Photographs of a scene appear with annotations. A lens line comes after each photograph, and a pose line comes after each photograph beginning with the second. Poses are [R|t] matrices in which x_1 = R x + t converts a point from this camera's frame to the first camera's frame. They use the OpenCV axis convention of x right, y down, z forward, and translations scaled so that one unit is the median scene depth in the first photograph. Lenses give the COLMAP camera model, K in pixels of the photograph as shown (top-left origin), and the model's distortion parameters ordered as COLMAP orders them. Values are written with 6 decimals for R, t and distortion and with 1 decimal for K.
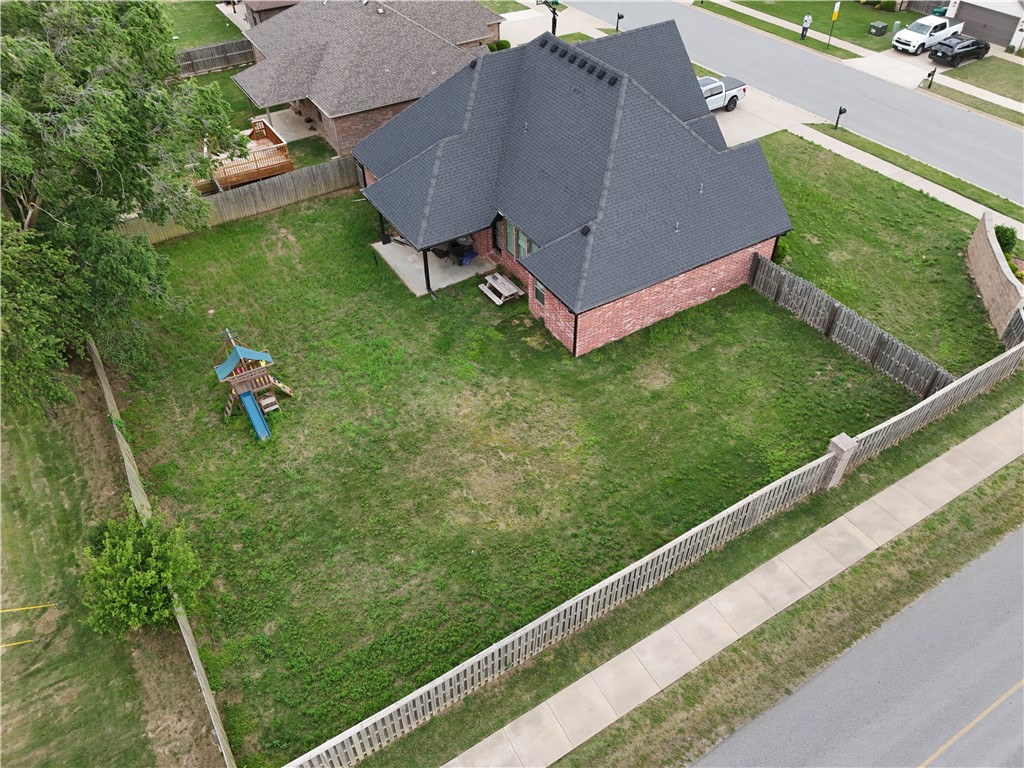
lens RADIAL K [[758.2, 0, 515.7], [0, 758.2, 385.1], [0, 0, 1]] dist [0.081948, -0.076837]
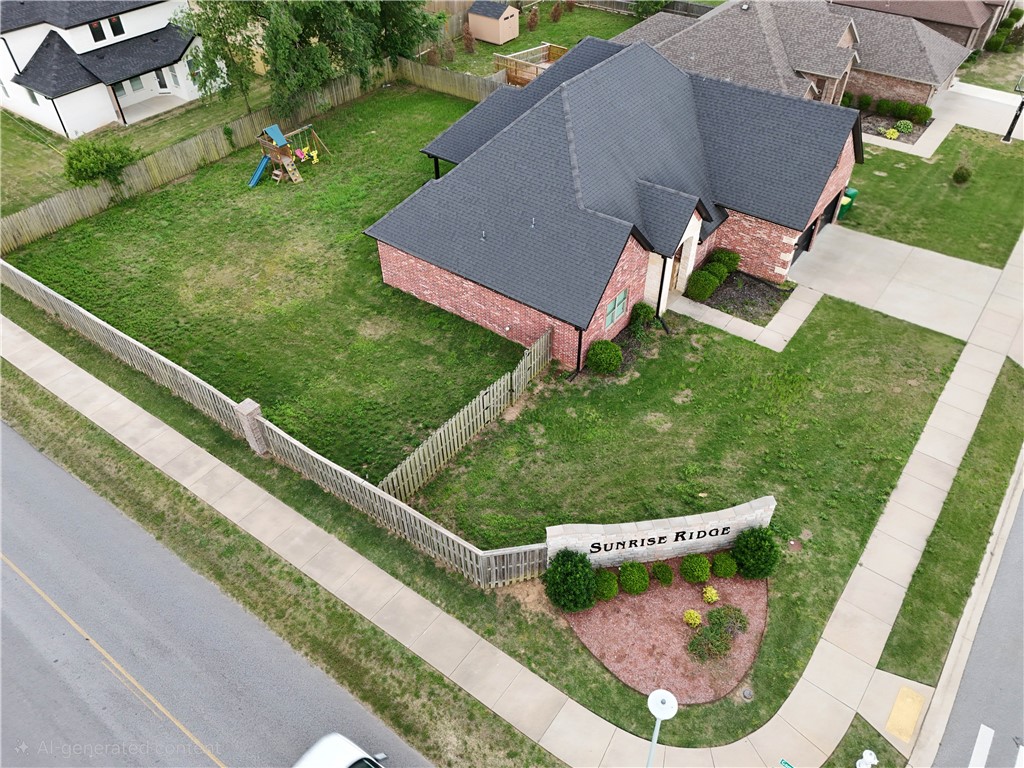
lens RADIAL K [[758.2, 0, 515.7], [0, 758.2, 385.1], [0, 0, 1]] dist [0.081948, -0.076837]
pose [[0.376384, 0.632309, -0.677142, 1.207935], [-0.626568, 0.712120, 0.316698, -0.486606], [0.682457, 0.305075, 0.664215, 0.534423]]
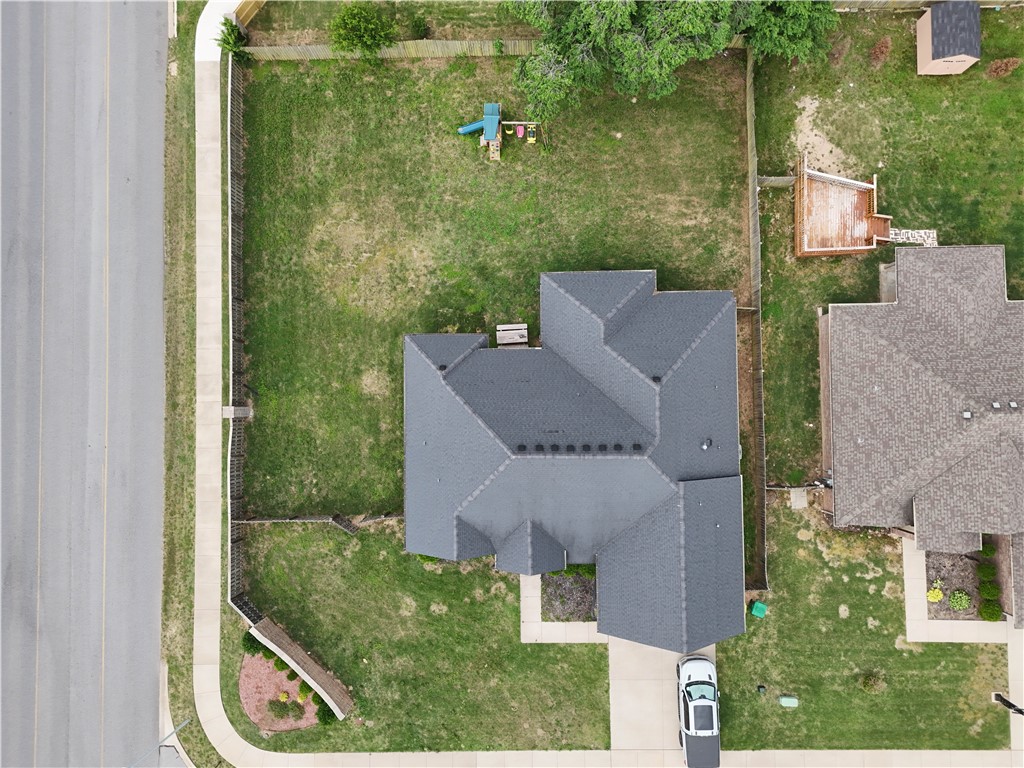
lens RADIAL K [[758.2, 0, 515.7], [0, 758.2, 385.1], [0, 0, 1]] dist [0.081948, -0.076837]
pose [[-0.509181, 0.860640, -0.005793, 0.071221], [-0.564537, -0.328902, 0.757048, -1.453769], [0.649641, 0.388745, 0.653334, 0.293756]]
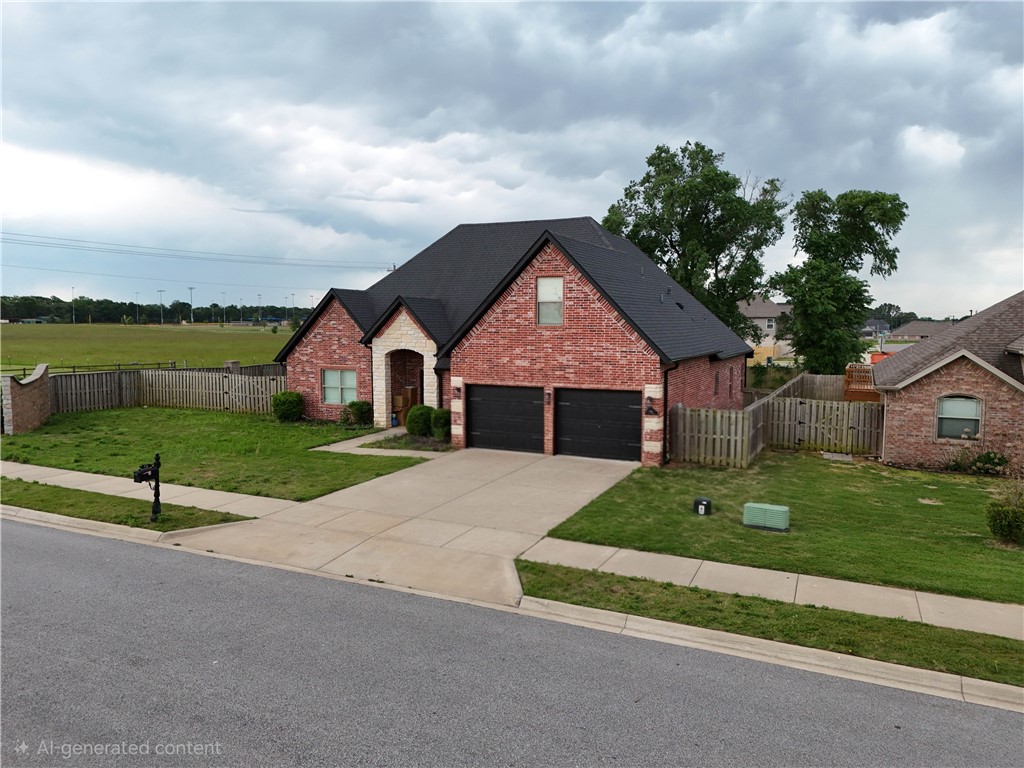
lens RADIAL K [[758.2, 0, 515.7], [0, 758.2, 385.1], [0, 0, 1]] dist [0.081948, -0.076837]
pose [[-0.821743, 0.057189, -0.566982, 0.843609], [-0.383785, 0.679939, 0.624814, -1.148300], [0.421245, 0.731035, -0.536786, 2.141247]]
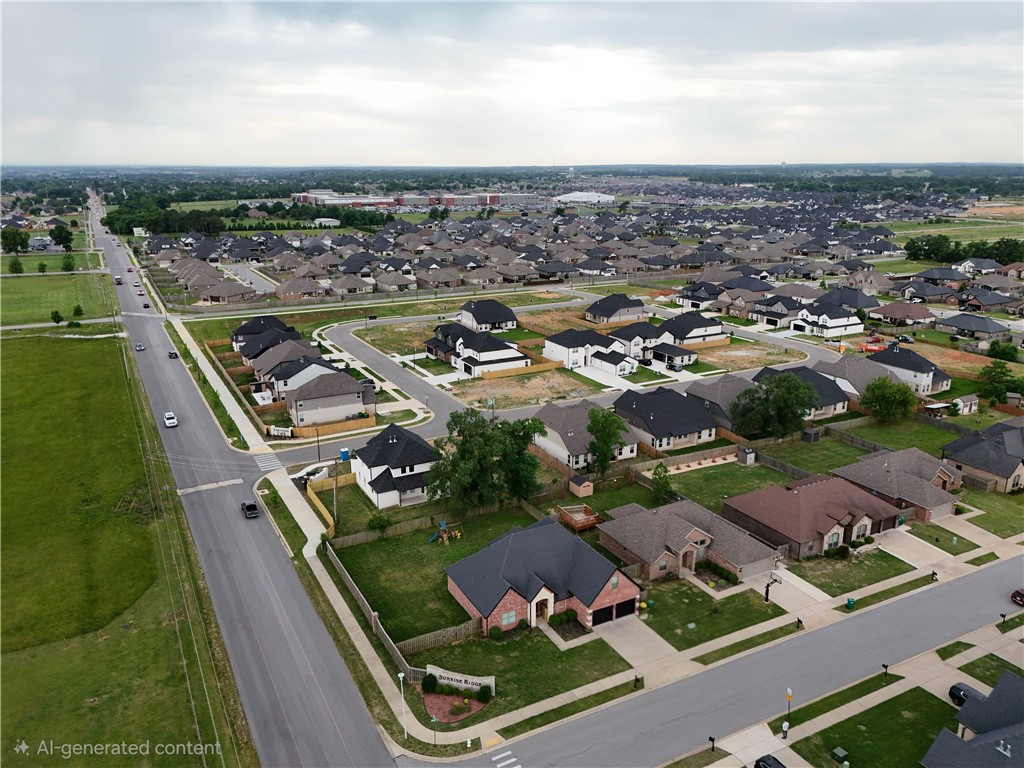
lens RADIAL K [[758.2, 0, 515.7], [0, 758.2, 385.1], [0, 0, 1]] dist [0.081948, -0.076837]
pose [[-0.053563, 0.289160, -0.955781, 3.139967], [-0.677427, 0.692692, 0.247529, -1.765098], [0.733637, 0.660731, 0.158782, 0.266952]]
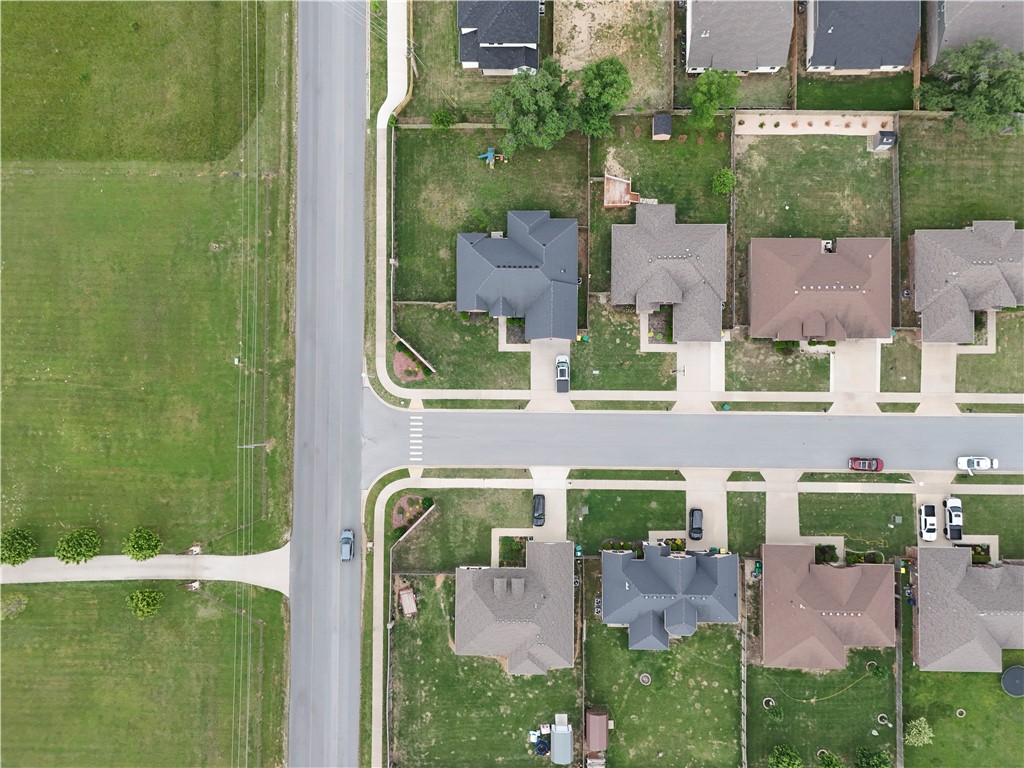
lens RADIAL K [[764.4, 0, 512.0], [0, 764.4, 384.0], [0, 0, 1]] dist [0.140729, -0.255153]
pose [[-0.525126, 0.851014, -0.004105, 0.666606], [-0.560744, -0.342375, 0.753887, -3.817693], [0.640163, 0.398188, 0.656991, -1.173080]]
